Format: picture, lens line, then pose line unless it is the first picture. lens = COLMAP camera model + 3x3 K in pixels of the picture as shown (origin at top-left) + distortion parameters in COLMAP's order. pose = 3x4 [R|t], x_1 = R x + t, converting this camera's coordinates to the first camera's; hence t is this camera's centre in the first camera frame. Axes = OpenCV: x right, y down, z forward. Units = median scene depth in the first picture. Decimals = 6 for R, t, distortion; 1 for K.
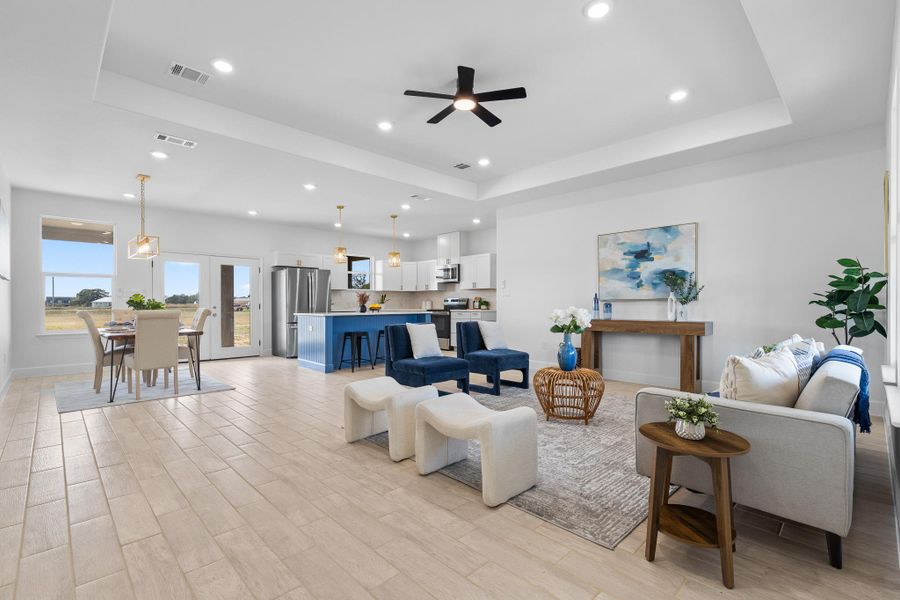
lens RADIAL K [[406.8, 0, 450.7], [0, 406.8, 311.6], [0, 0, 1]] dist [-0.000185, 0.000218]
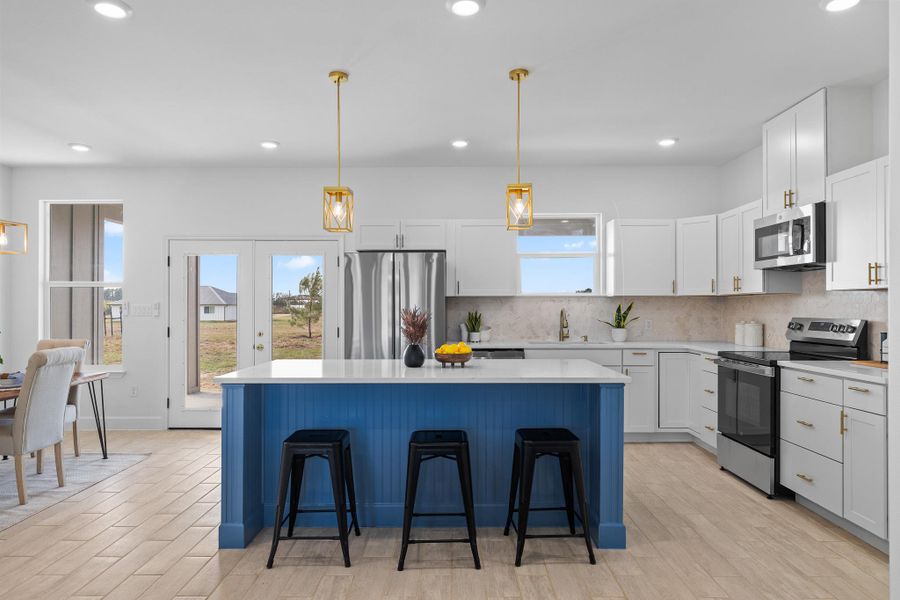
lens RADIAL K [[567.1, 0, 450.9], [0, 567.1, 303.9], [0, 0, 1]] dist [0.001825, 0.000326]
pose [[0.707446, -0.001995, -0.706765, 0.137175], [-0.013369, 0.999779, -0.016203, -0.040077], [0.706641, 0.020912, 0.707263, 0.608587]]
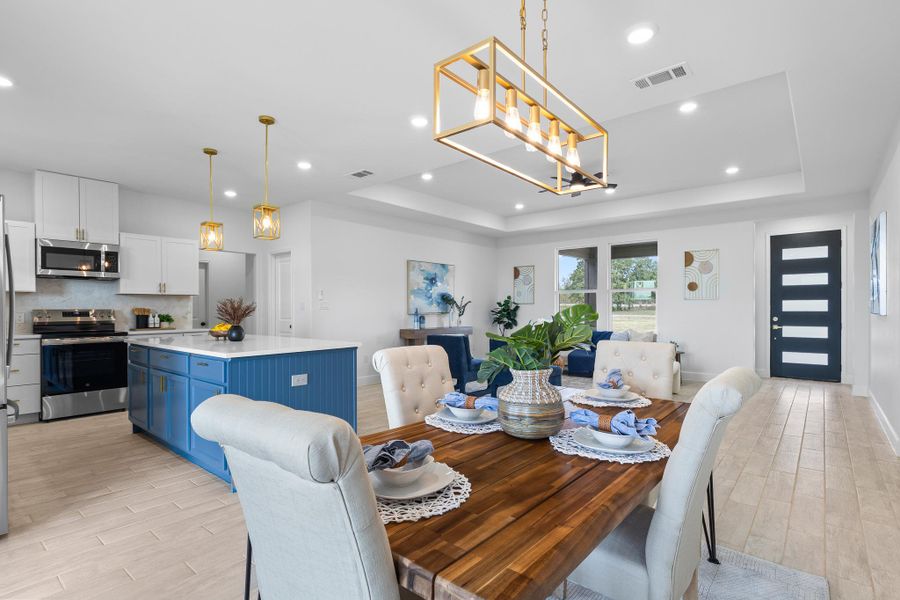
lens RADIAL K [[442.0, 0, 449.9], [0, 442.0, 309.0], [0, 0, 1]] dist [0.000047, 0.000056]
pose [[-0.096076, -0.001940, 0.995372, -0.699681], [0.020648, 0.999779, 0.003942, -0.032773], [-0.995160, 0.020931, -0.096015, 0.733417]]
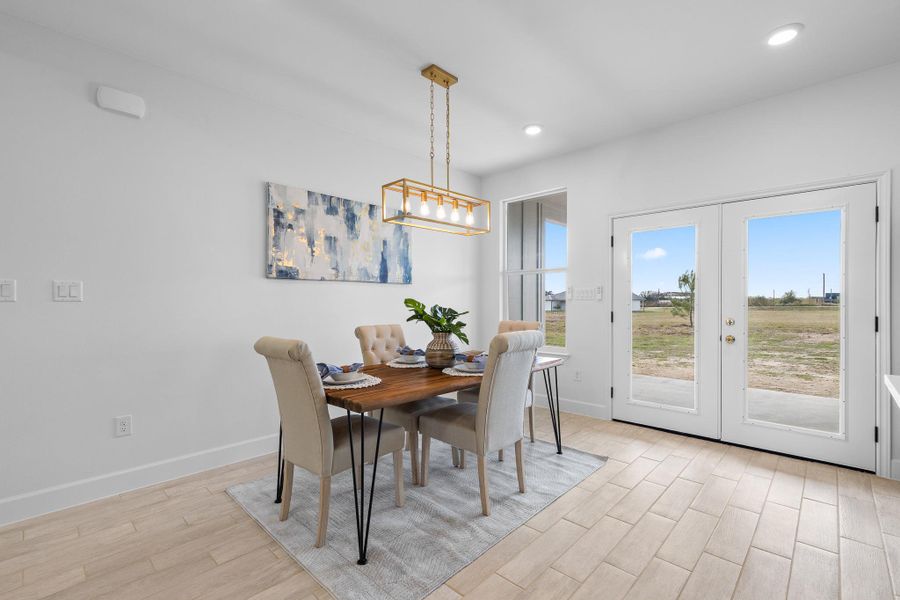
lens RADIAL K [[405.0, 0, 451.6], [0, 405.0, 299.2], [0, 0, 1]] dist [0.002032, -0.000003]
pose [[0.040354, -0.004585, -0.999175, -0.156986], [-0.016979, 0.999842, -0.005273, -0.026148], [0.999041, 0.017178, 0.040270, 0.655599]]
